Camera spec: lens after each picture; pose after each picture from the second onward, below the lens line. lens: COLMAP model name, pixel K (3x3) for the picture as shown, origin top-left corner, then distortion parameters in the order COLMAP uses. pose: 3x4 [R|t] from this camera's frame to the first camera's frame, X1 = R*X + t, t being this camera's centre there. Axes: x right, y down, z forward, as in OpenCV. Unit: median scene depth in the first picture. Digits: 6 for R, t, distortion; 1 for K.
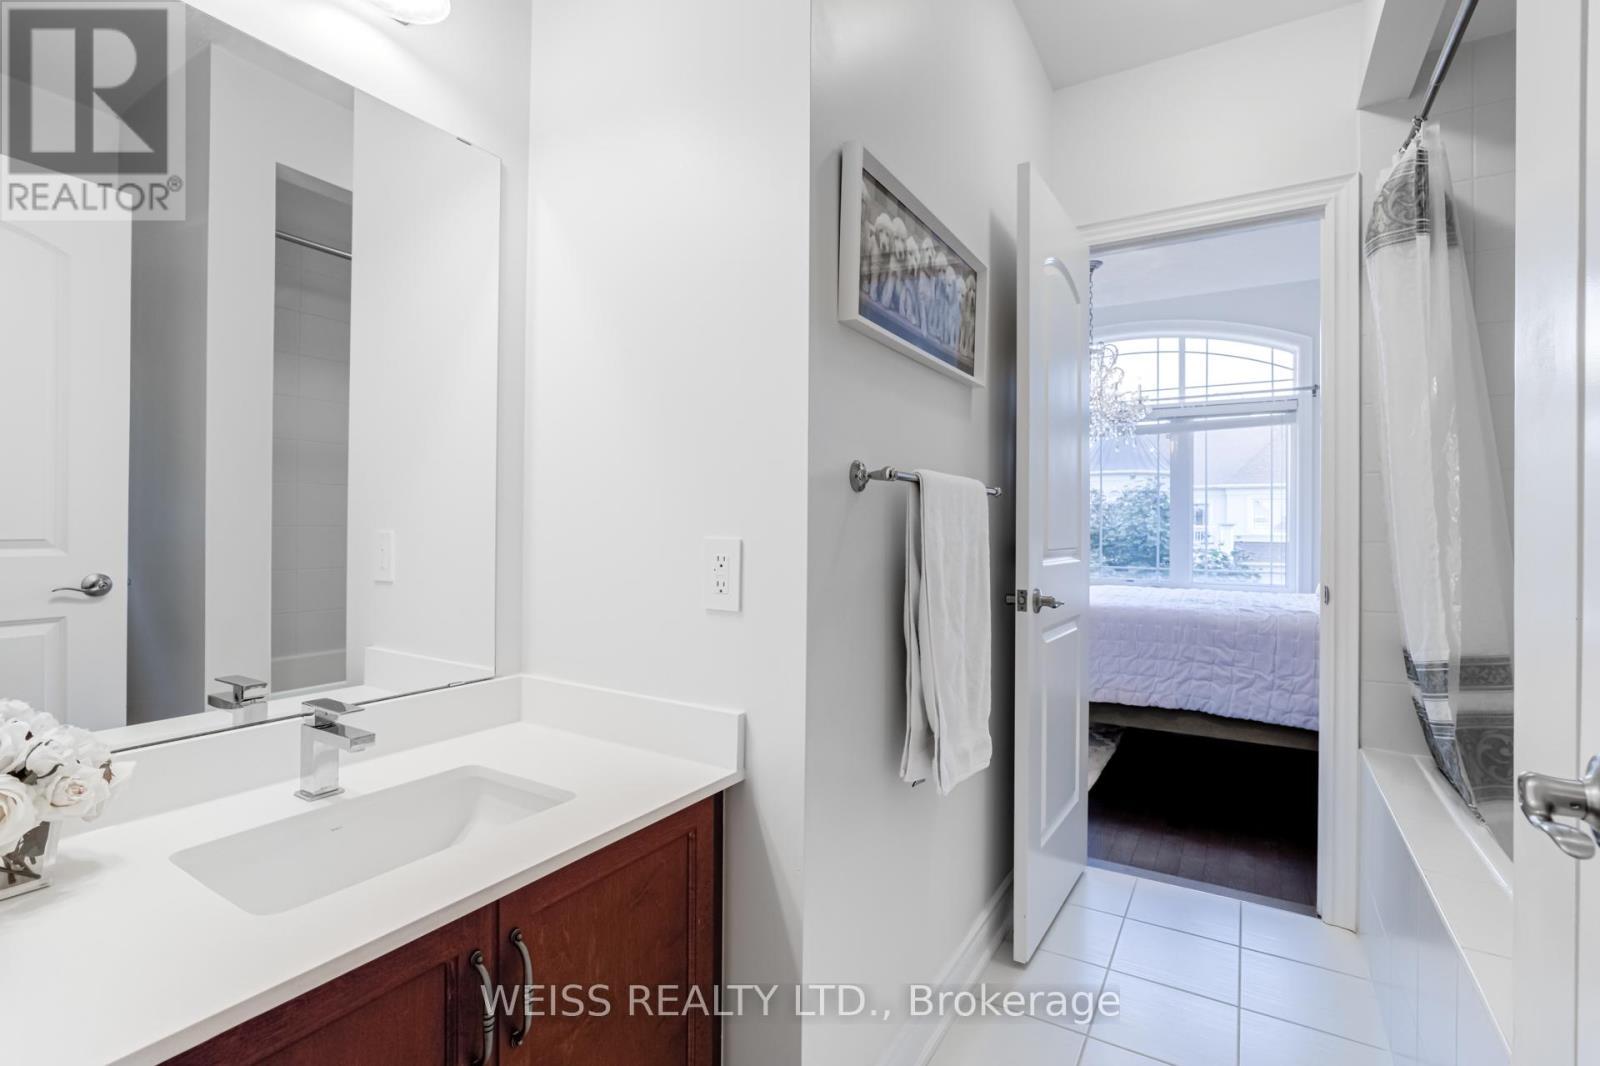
lens RADIAL K [[716.3, 0, 814.3], [0, 716.3, 521.8], [0, 0, 1]] dist [-0.012220, 0.001109]
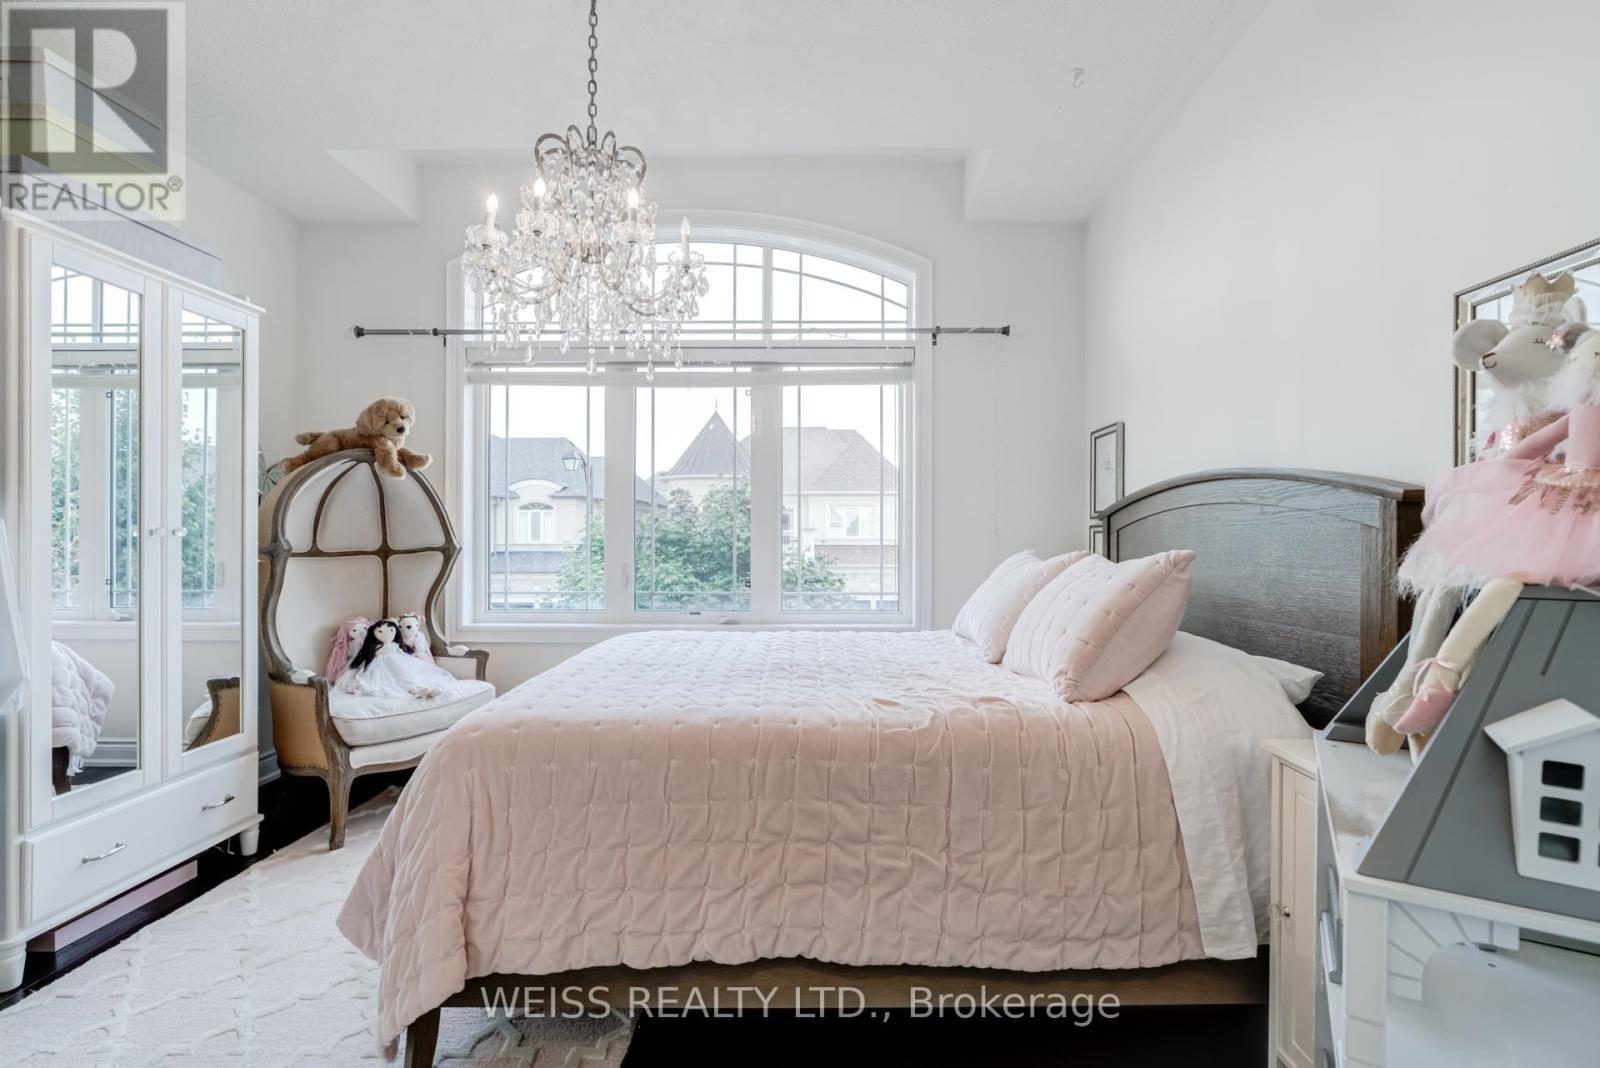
lens RADIAL K [[716.3, 0, 808.5], [0, 716.3, 531.4], [0, 0, 1]] dist [-0.012220, 0.001109]
pose [[0.863490, -0.003322, 0.504356, 0.275273], [0.000880, 0.999987, 0.005080, 0.007968], [-0.504366, -0.003942, 0.863481, 0.526671]]
